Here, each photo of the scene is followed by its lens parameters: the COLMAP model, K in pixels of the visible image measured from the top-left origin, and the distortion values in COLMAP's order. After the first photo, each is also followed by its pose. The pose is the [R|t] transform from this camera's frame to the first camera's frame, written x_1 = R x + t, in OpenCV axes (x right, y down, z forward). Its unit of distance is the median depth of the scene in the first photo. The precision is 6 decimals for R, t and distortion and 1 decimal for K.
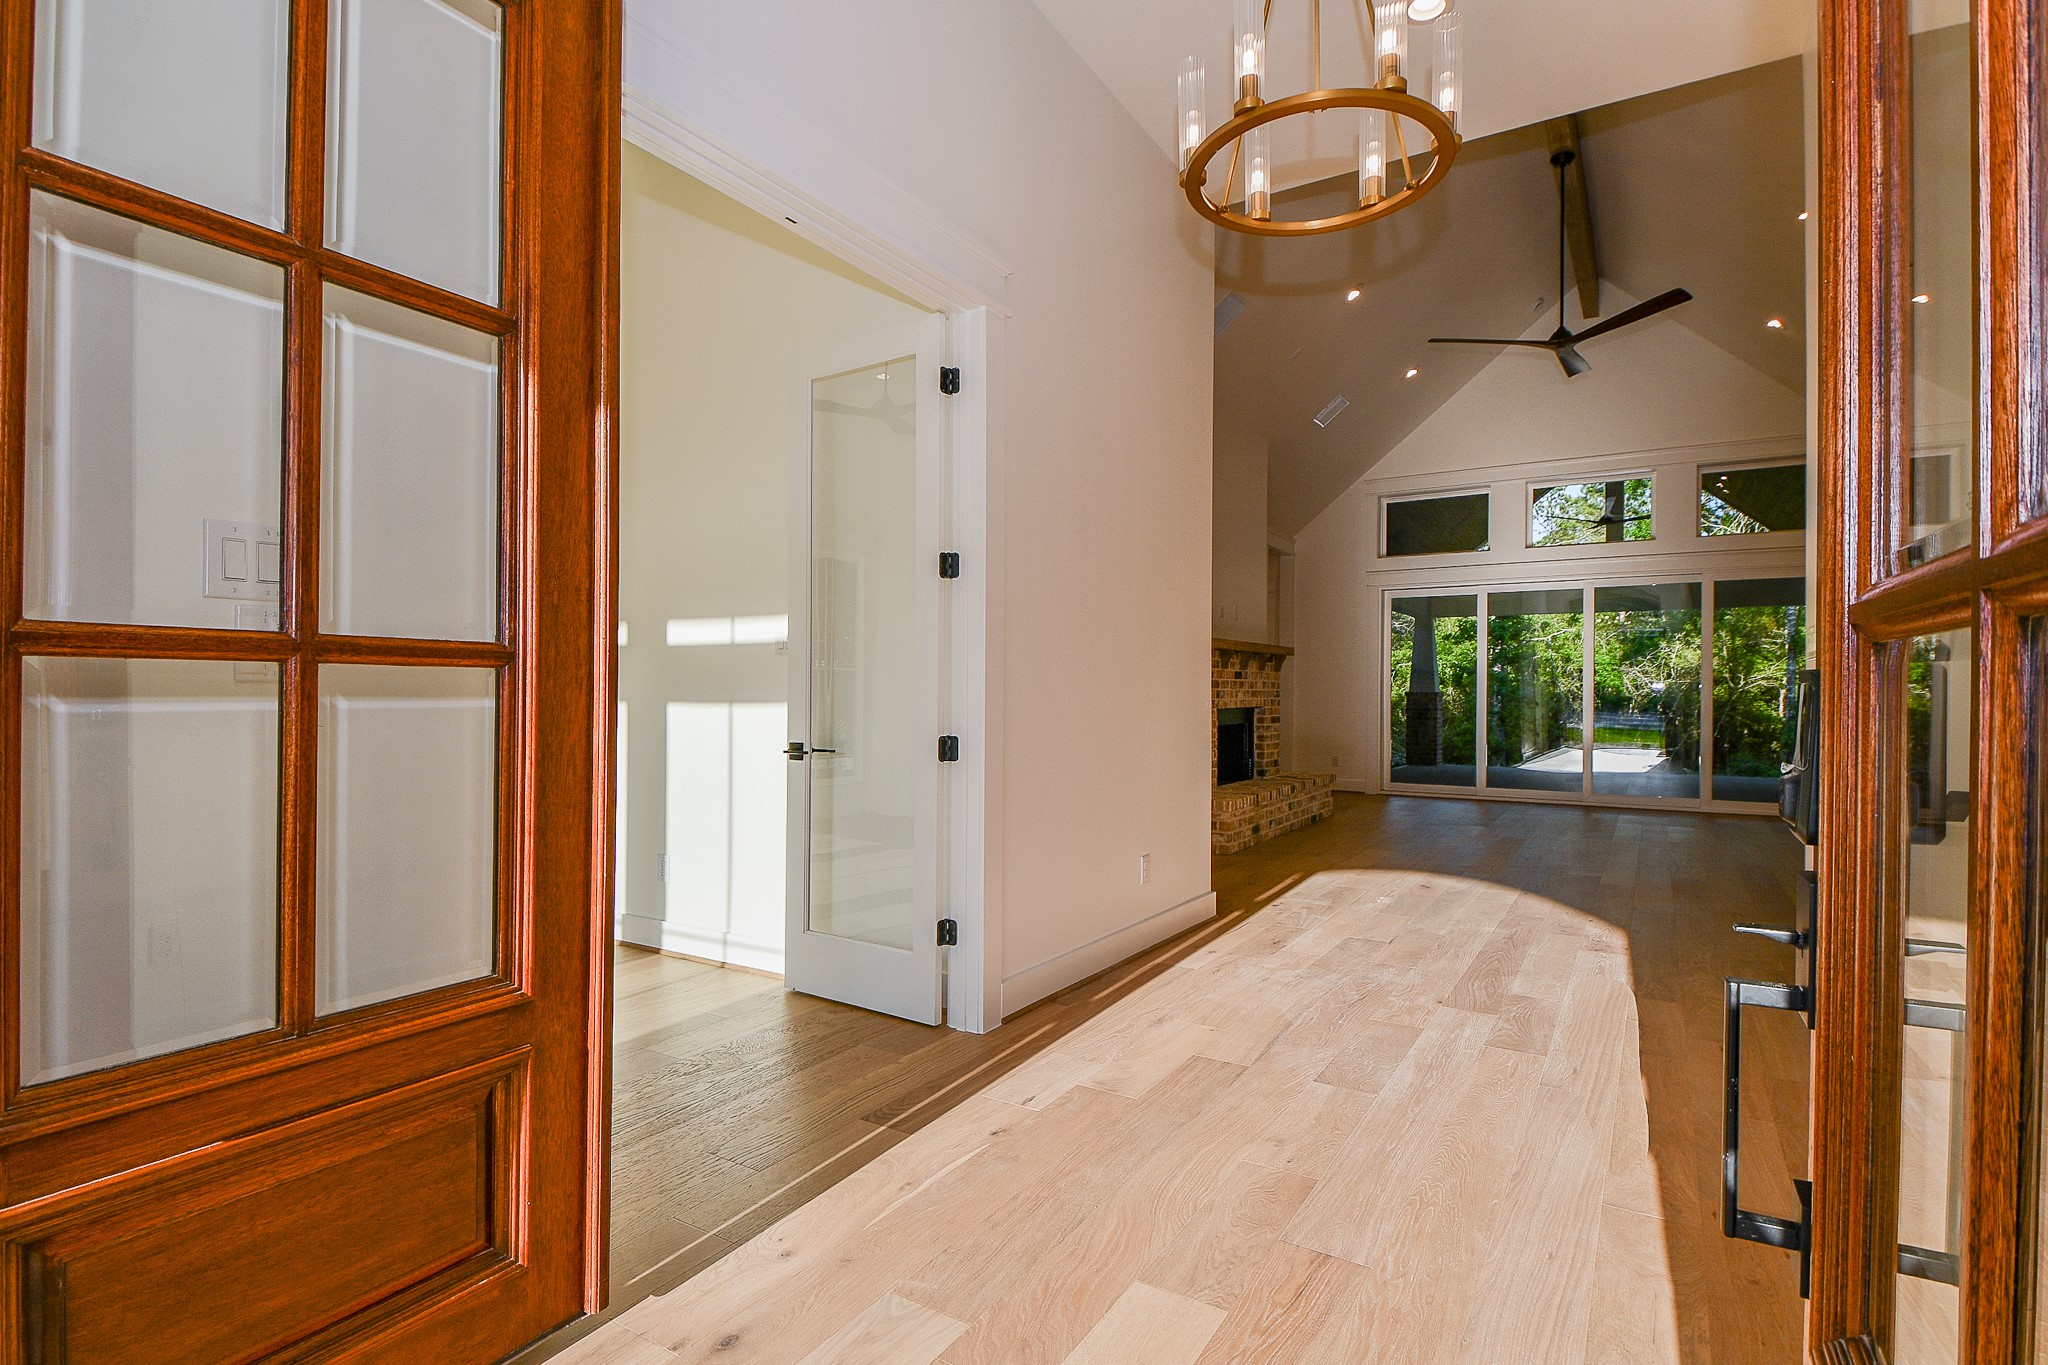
lens RADIAL K [[1013.6, 0, 1026.8], [0, 1013.6, 686.0], [0, 0, 1]] dist [-0.001783, -0.000079]
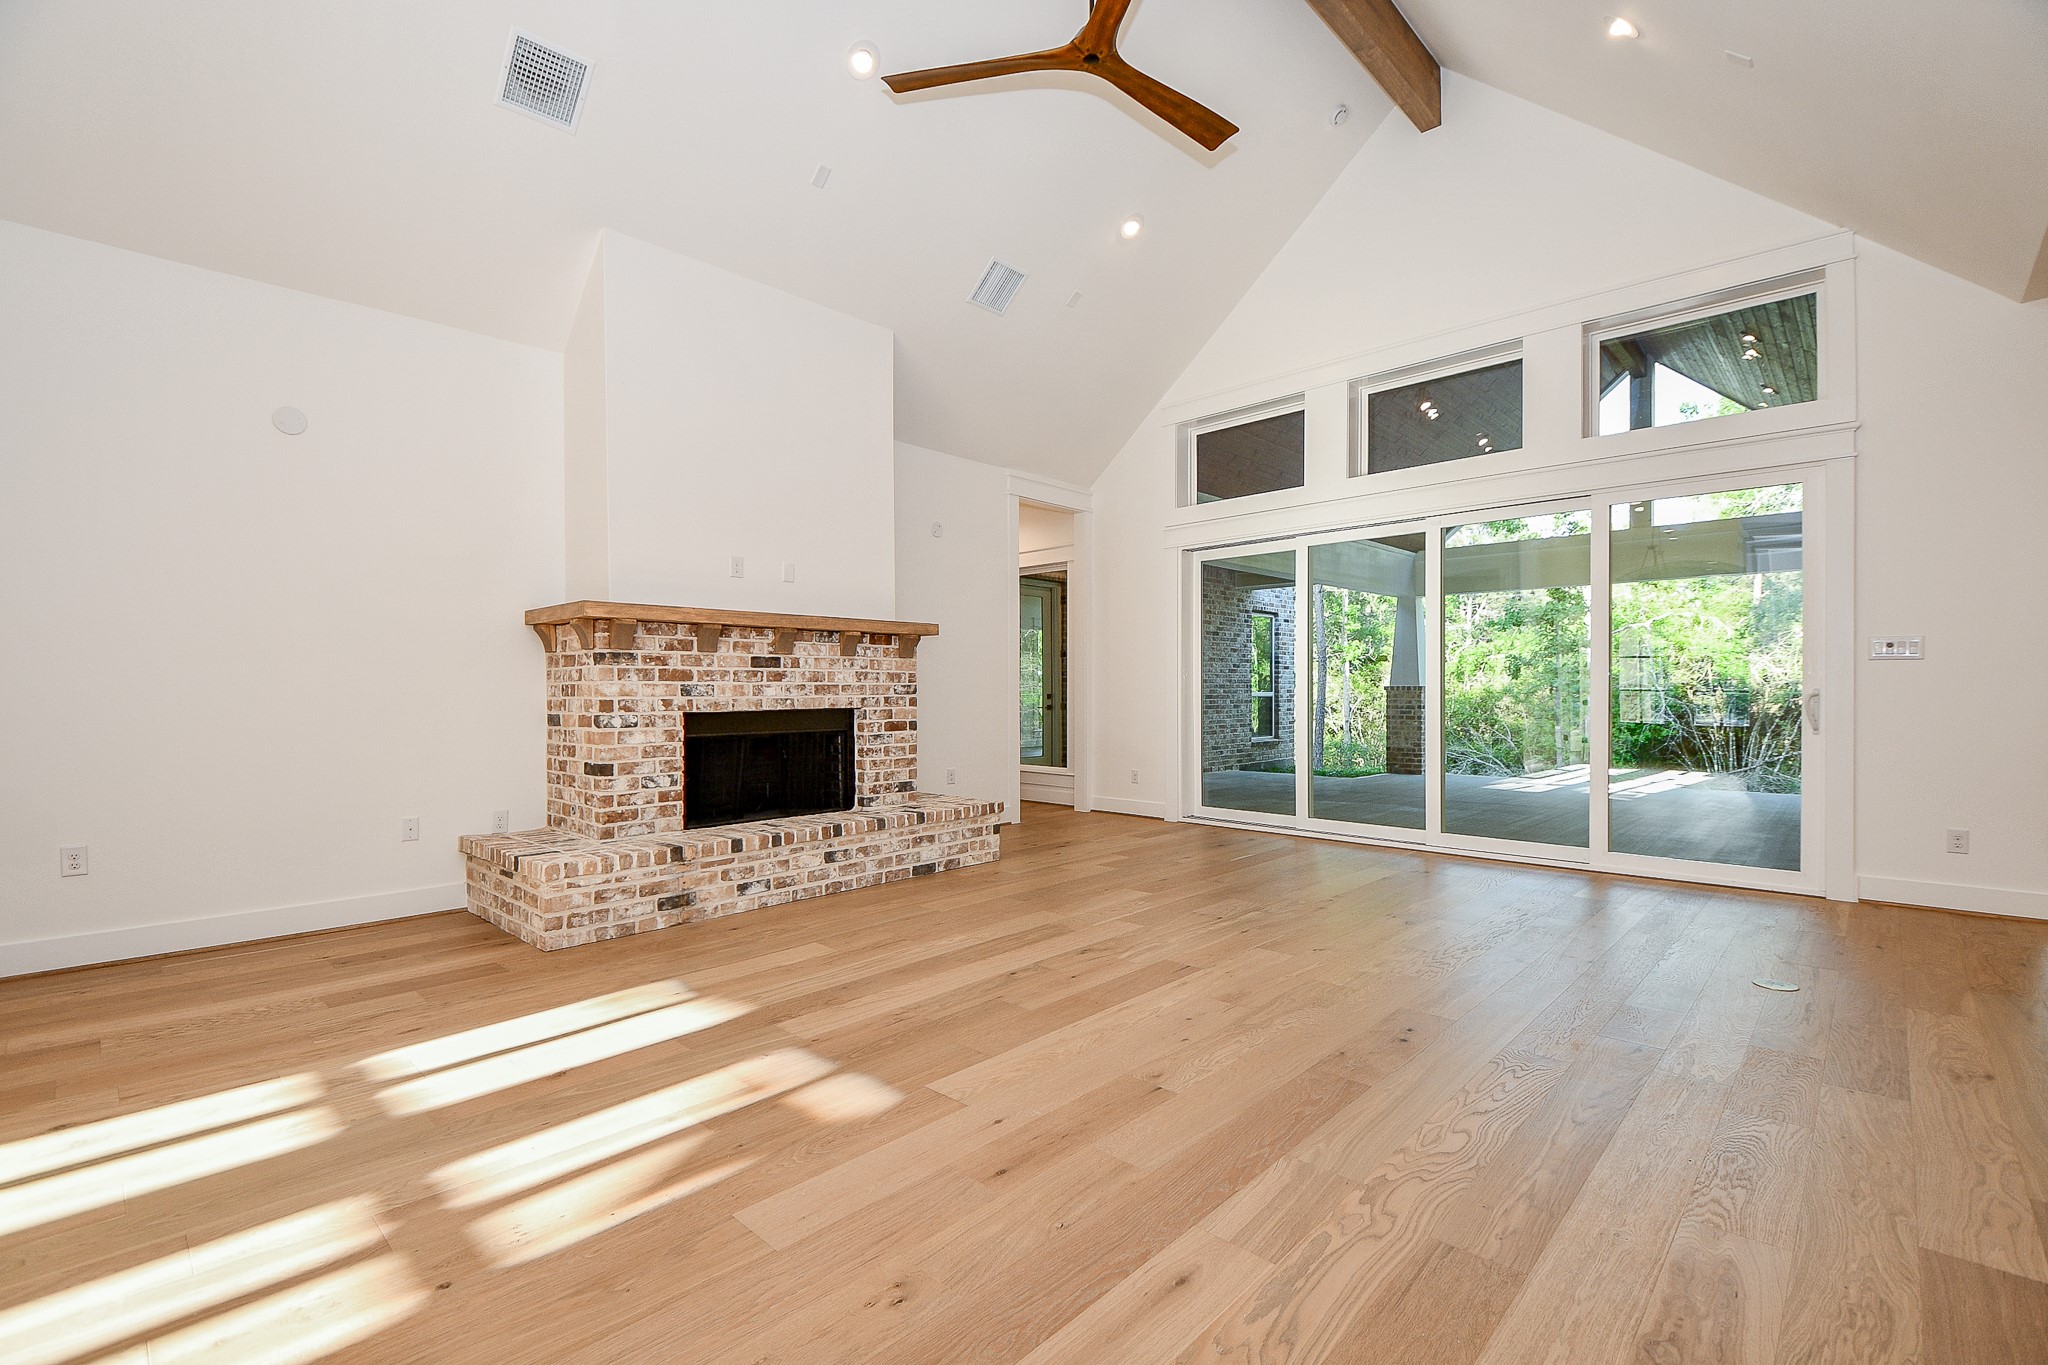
lens RADIAL K [[912.6, 0, 1014.1], [0, 912.6, 690.3], [0, 0, 1]] dist [-0.016389, -0.002147]
pose [[0.980713, -0.006369, -0.195347, 0.447123], [0.007813, 0.999948, 0.006623, 0.004992], [0.195295, -0.008022, 0.980712, 0.392250]]
